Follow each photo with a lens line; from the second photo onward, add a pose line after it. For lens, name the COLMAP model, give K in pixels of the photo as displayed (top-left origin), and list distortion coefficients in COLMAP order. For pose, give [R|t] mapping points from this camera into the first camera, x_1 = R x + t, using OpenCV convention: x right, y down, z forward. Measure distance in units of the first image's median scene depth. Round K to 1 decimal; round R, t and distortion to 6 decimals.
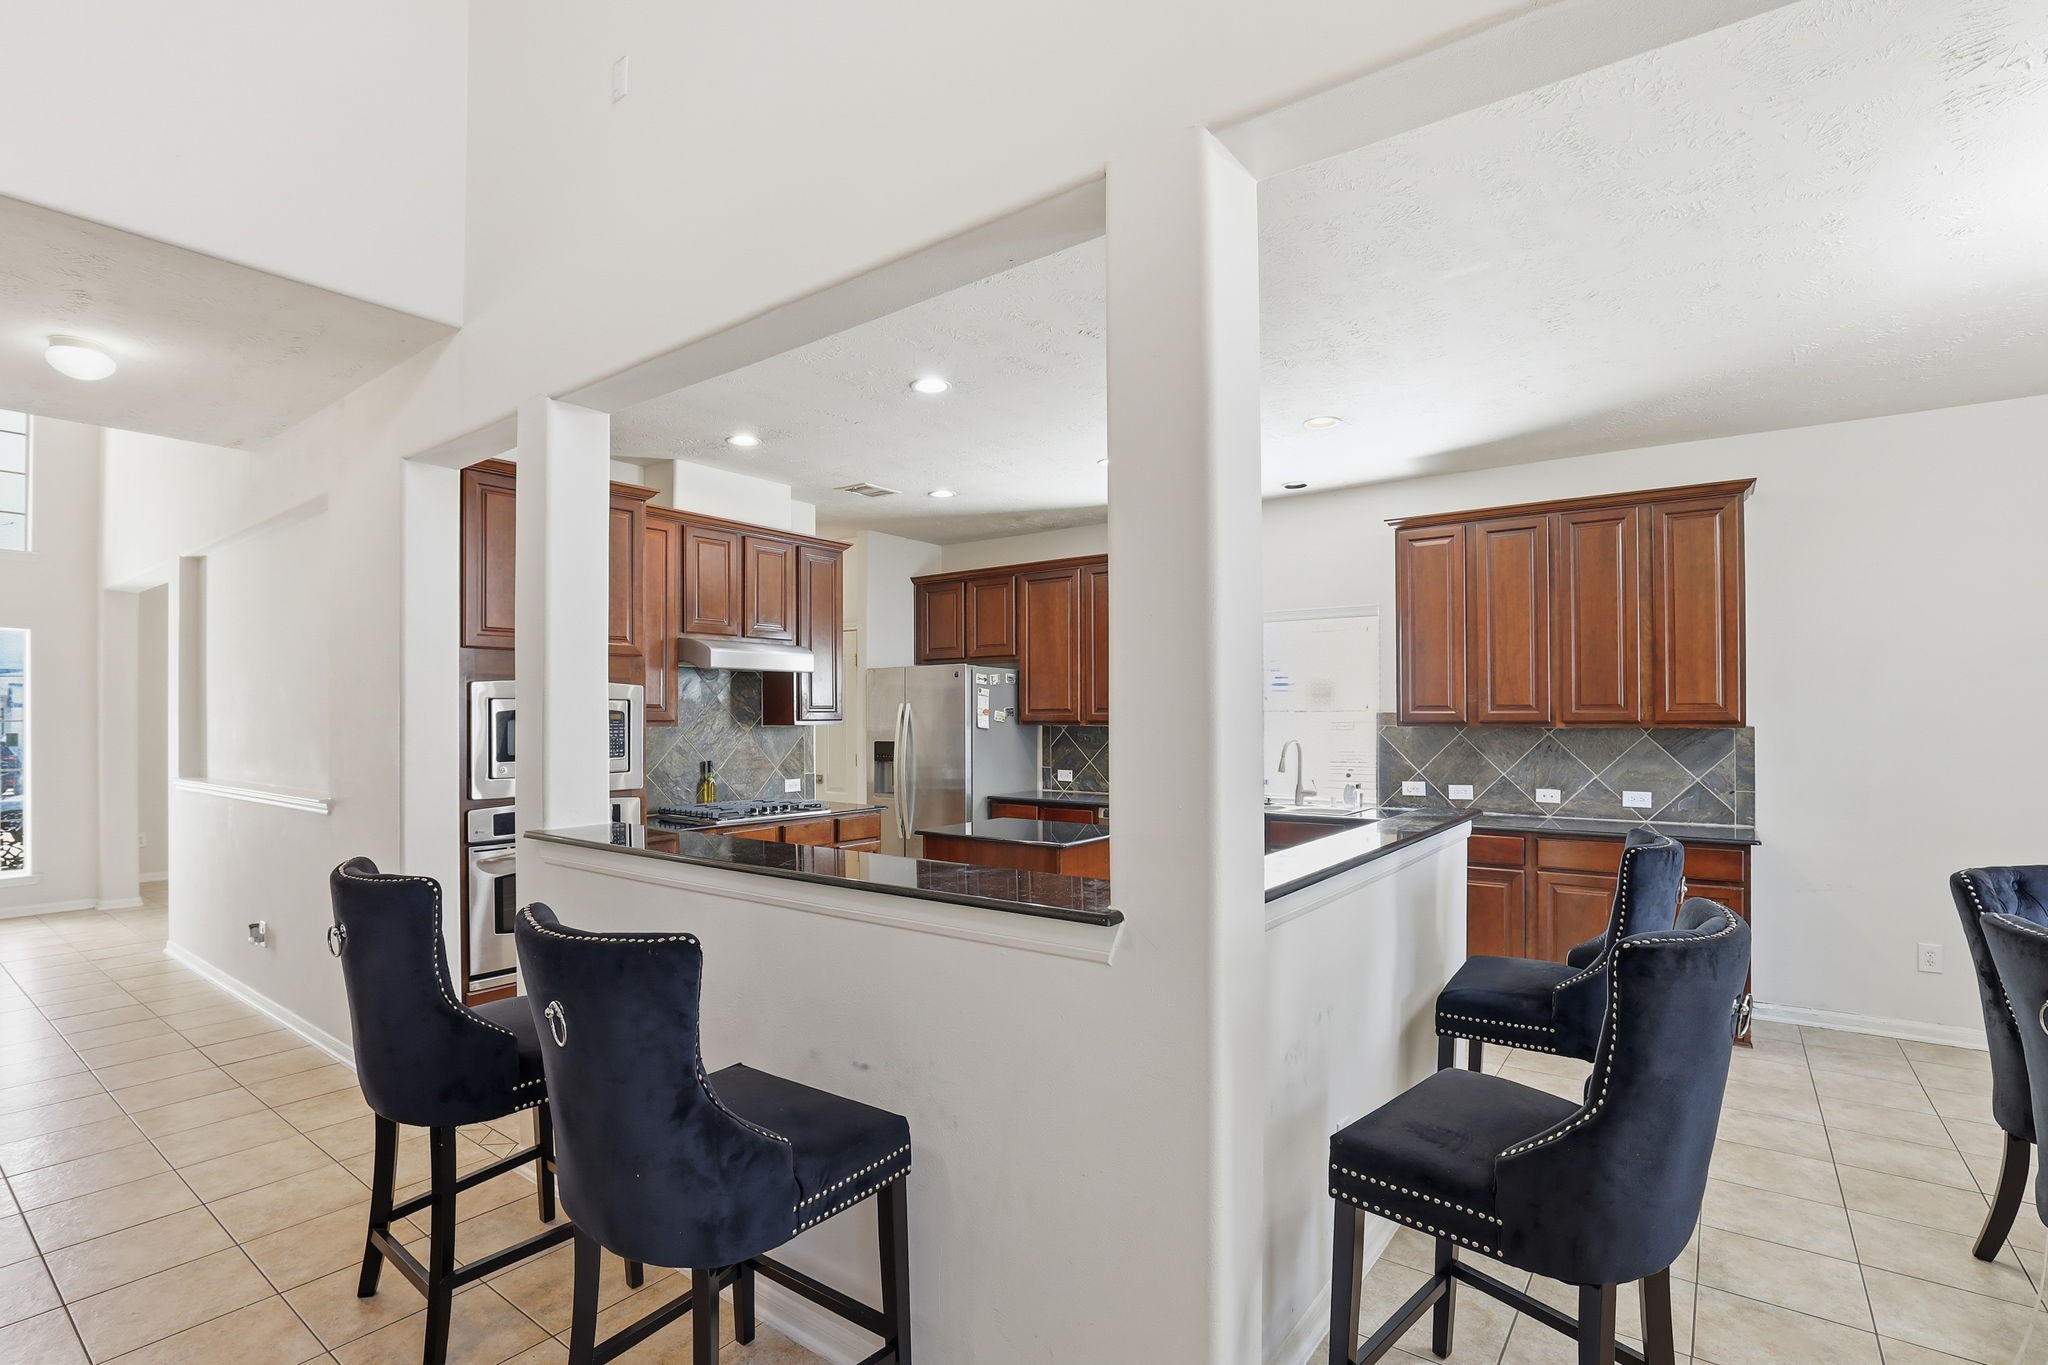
lens RADIAL K [[967.7, 0, 993.6], [0, 967.7, 704.4], [0, 0, 1]] dist [-0.031022, 0.003163]
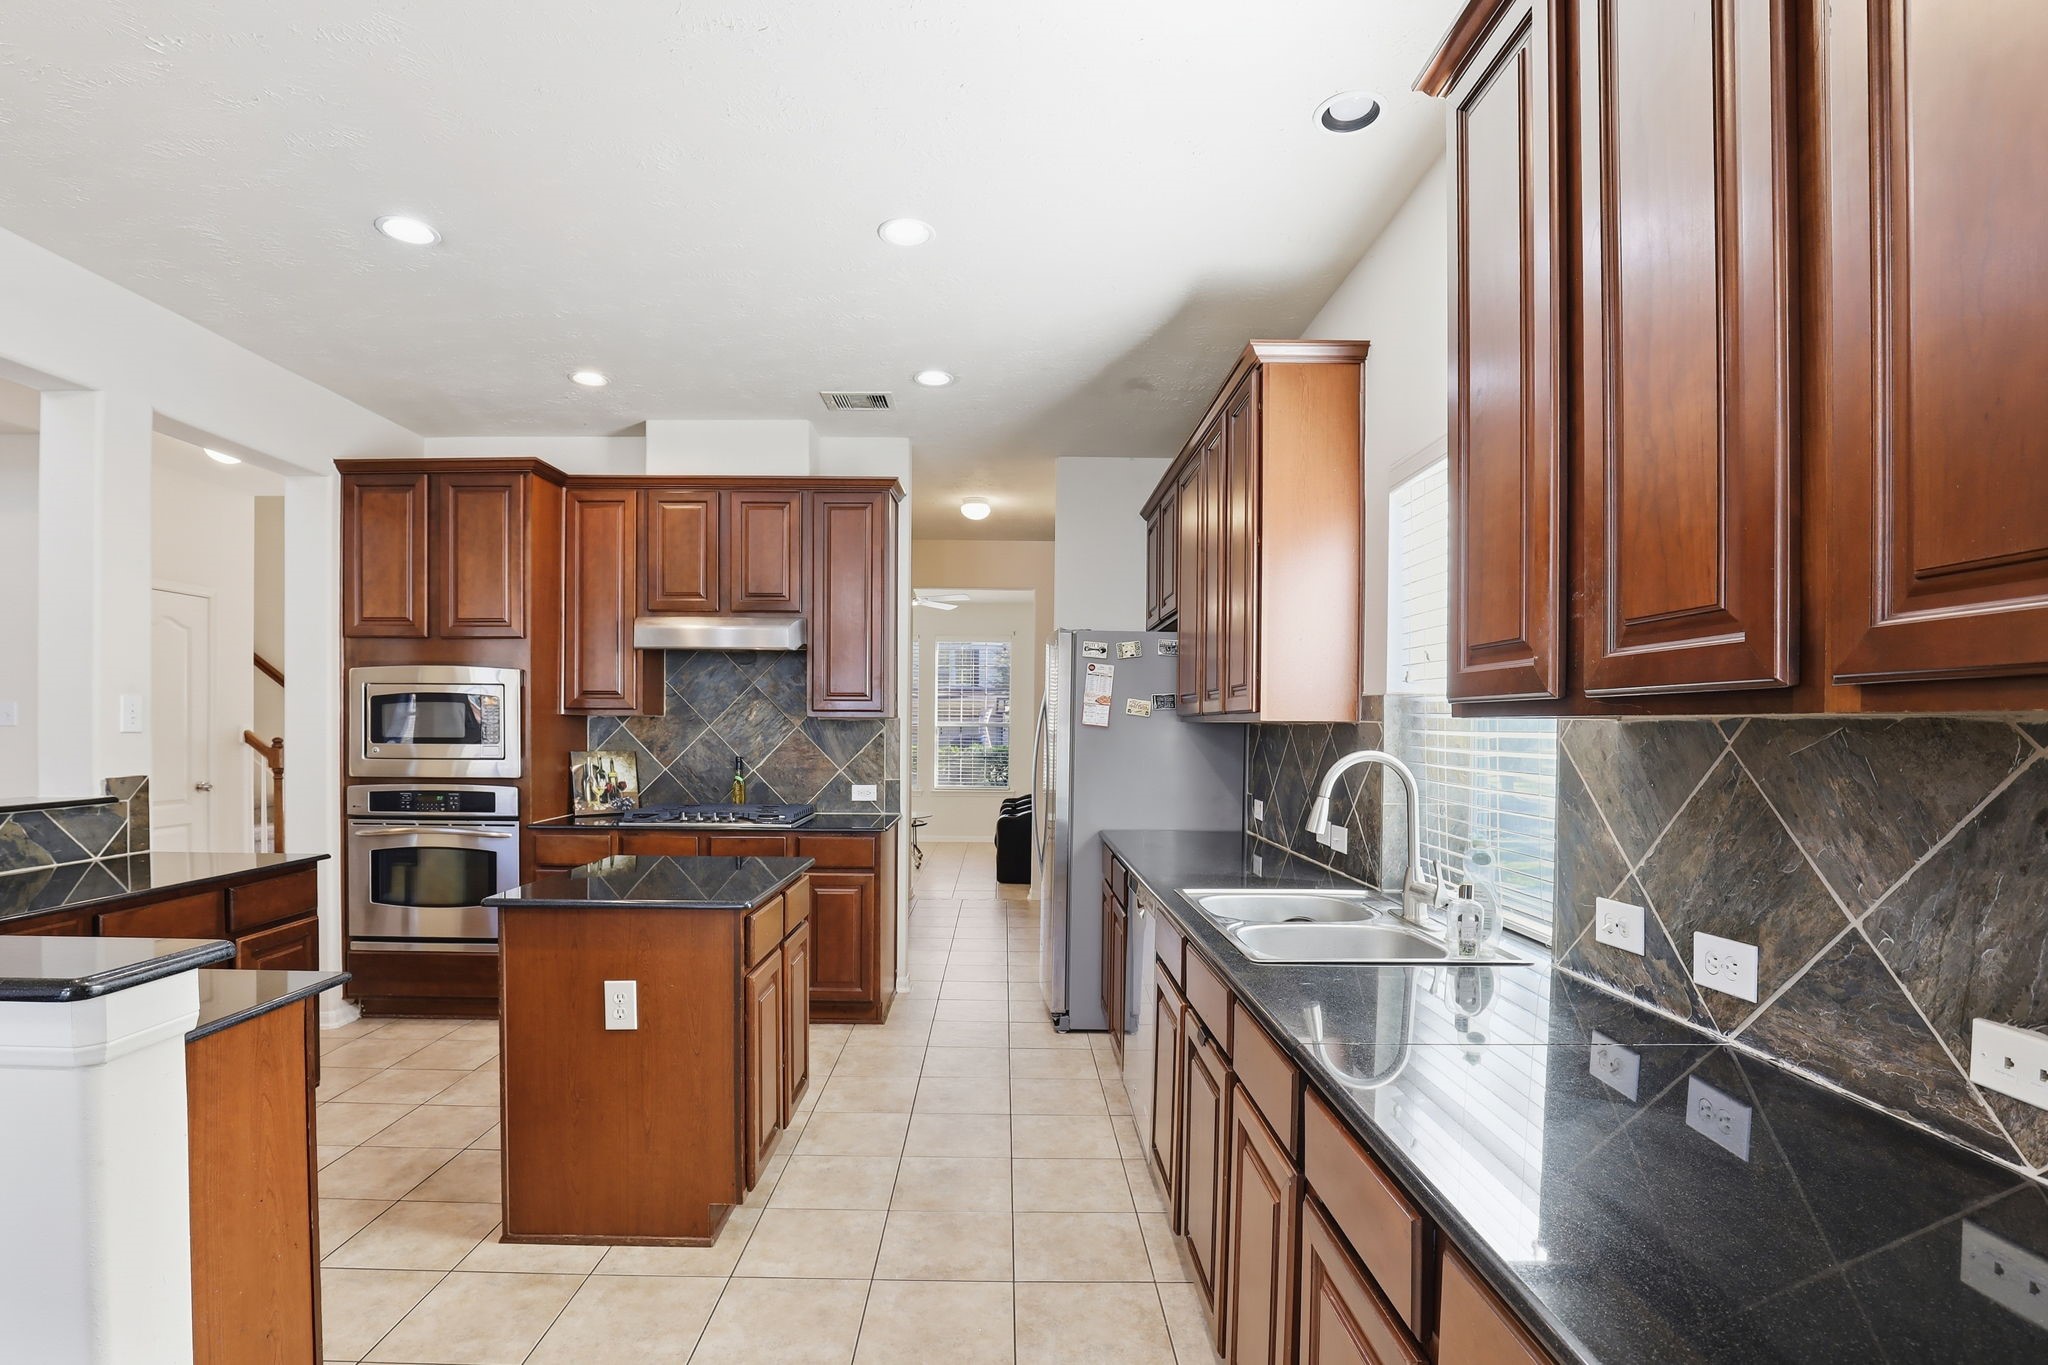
lens RADIAL K [[967.7, 0, 1005.8], [0, 967.7, 735.3], [0, 0, 1]] dist [-0.031022, 0.003163]
pose [[0.616229, 0.016441, -0.787395, 0.570503], [-0.001378, 0.999803, 0.019798, 0.022585], [0.787566, -0.011115, 0.616131, 0.682004]]
